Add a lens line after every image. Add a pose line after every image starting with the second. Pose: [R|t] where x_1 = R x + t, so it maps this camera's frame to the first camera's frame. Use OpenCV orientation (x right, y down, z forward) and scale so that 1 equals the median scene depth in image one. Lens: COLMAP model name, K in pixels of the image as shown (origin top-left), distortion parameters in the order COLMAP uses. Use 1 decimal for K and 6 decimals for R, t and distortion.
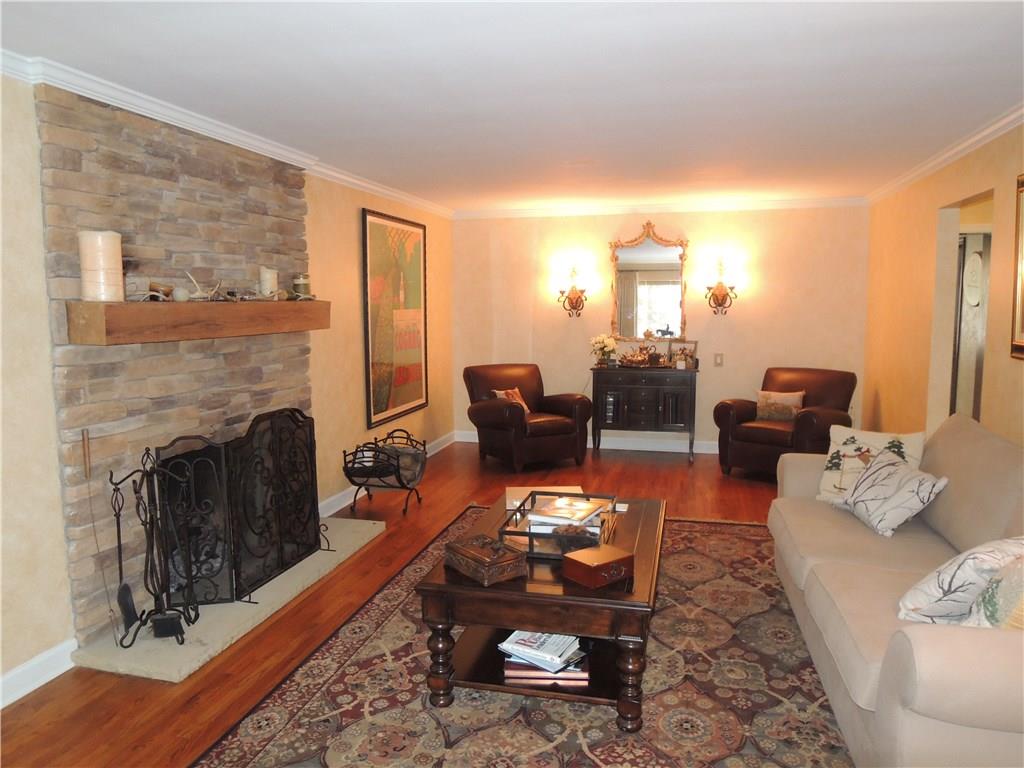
lens RADIAL K [[734.3, 0, 512.1], [0, 734.3, 379.3], [0, 0, 1]] dist [-0.002651, -0.012496]
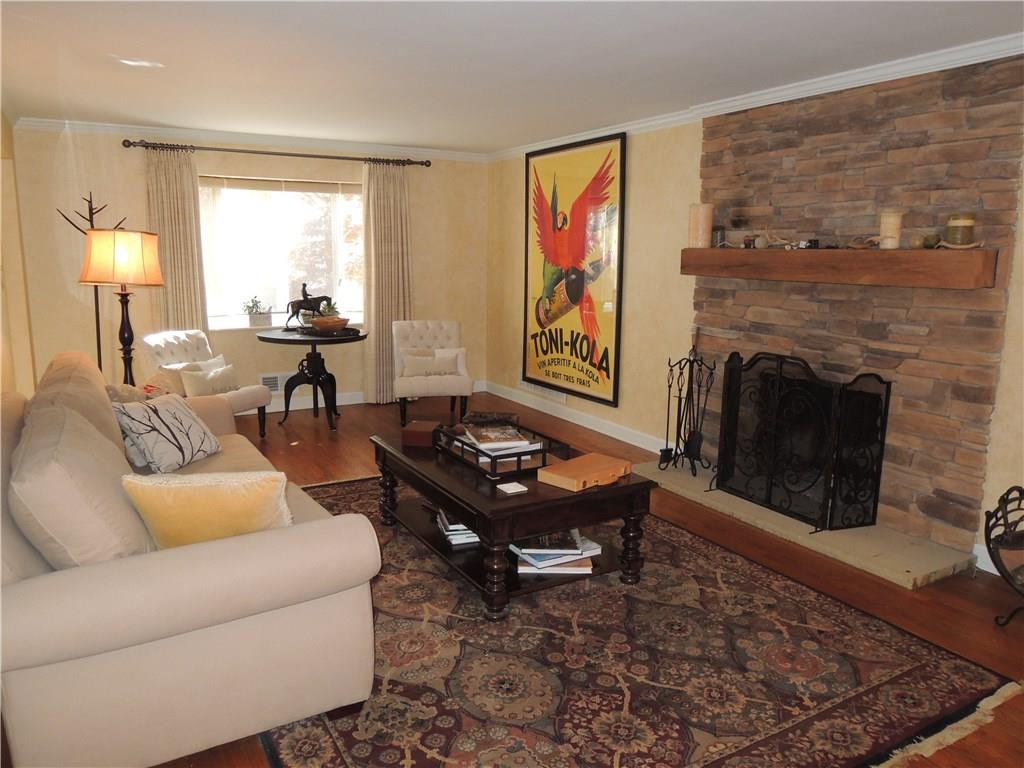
lens RADIAL K [[734.3, 0, 512.7], [0, 734.3, 386.5], [0, 0, 1]] dist [-0.002651, -0.012496]
pose [[-0.719396, 0.121693, -0.683857, 0.688643], [-0.082973, 0.962428, 0.258549, -0.155734], [0.689627, 0.242741, -0.682270, 1.498942]]
